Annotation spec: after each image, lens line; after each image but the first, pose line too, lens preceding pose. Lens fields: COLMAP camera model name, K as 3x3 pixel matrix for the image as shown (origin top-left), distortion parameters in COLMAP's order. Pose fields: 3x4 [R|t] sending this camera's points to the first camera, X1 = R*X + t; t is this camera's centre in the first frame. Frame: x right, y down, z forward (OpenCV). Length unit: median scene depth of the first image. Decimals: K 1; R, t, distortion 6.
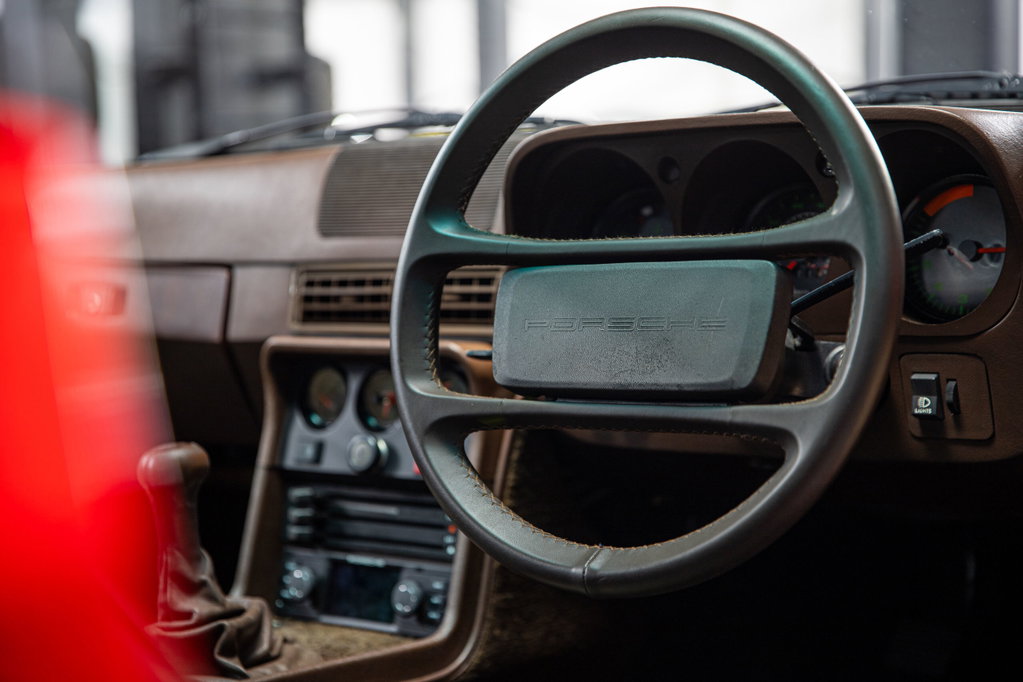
lens RADIAL K [[1869.4, 0, 511.5], [0, 1869.4, 341.0], [0, 0, 1]] dist [0.174315, -0.031377]
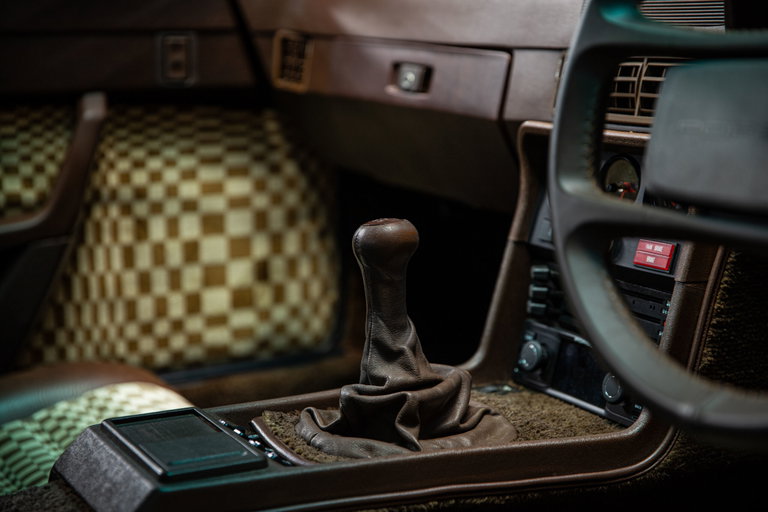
lens RADIAL K [[1403.5, 0, 384.0], [0, 1403.5, 256.0], [0, 0, 1]] dist [0.174315, -0.031377]
pose [[0.919405, 0.092919, -0.382179, 0.125095], [-0.051563, 0.991782, 0.117087, -0.017083], [0.389918, -0.087944, 0.916641, 0.278651]]
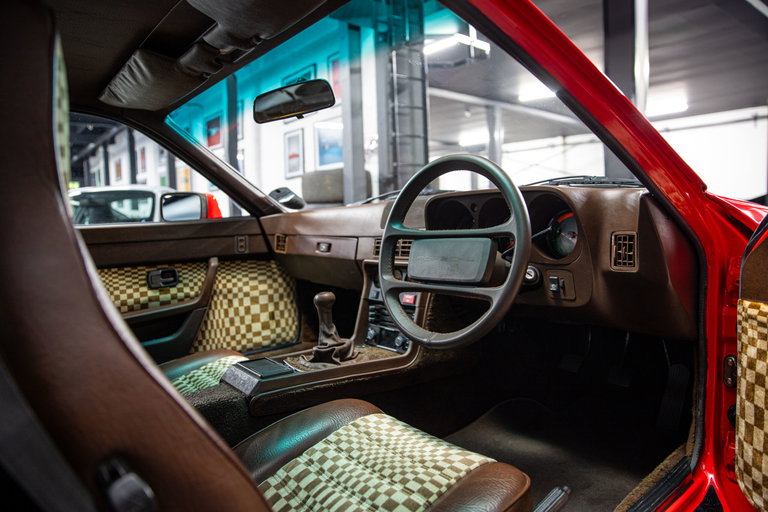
lens RADIAL K [[520.9, 0, 384.0], [0, 520.9, 256.0], [0, 0, 1]] dist [-0.100843, 0.066320]
pose [[0.973818, 0.012064, -0.227009, 0.129764], [-0.011670, 0.999927, 0.003074, -0.012738], [0.227030, -0.000344, 0.973888, 0.139607]]
